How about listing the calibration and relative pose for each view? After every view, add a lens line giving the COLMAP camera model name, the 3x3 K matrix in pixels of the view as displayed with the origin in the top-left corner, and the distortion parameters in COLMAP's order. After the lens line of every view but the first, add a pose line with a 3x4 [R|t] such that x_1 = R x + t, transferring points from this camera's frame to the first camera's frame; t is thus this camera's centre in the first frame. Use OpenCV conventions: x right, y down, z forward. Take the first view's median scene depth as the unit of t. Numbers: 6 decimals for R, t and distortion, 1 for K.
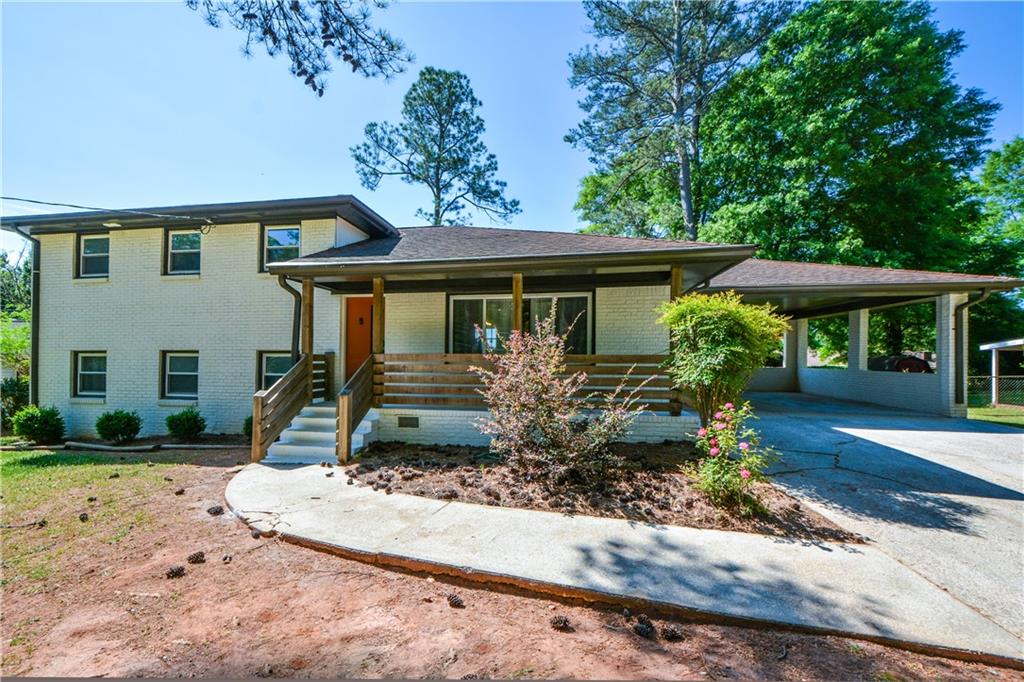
lens RADIAL K [[430.8, 0, 460.8], [0, 430.8, 333.3], [0, 0, 1]] dist [0.014552, -0.000471]
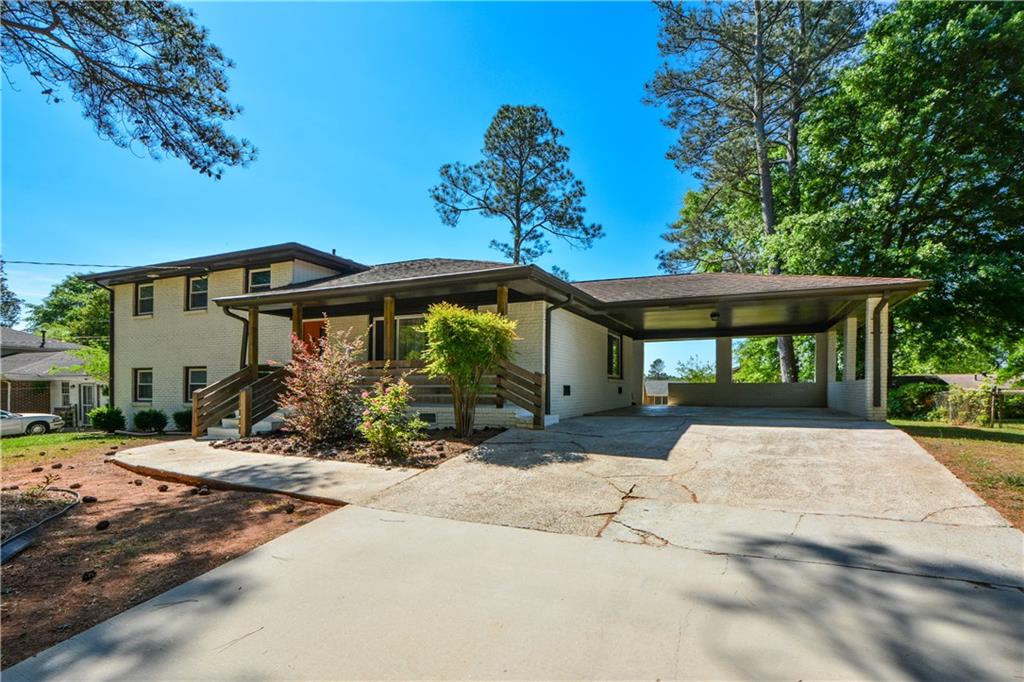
lens RADIAL K [[486.0, 0, 621.9], [0, 486.0, 368.4], [0, 0, 1]] dist [0.000584, 0.000538]
pose [[0.983294, -0.020406, -0.180875, 0.429108], [0.019625, 0.999789, -0.006105, 0.037658], [0.180962, 0.002453, 0.983487, -0.112428]]
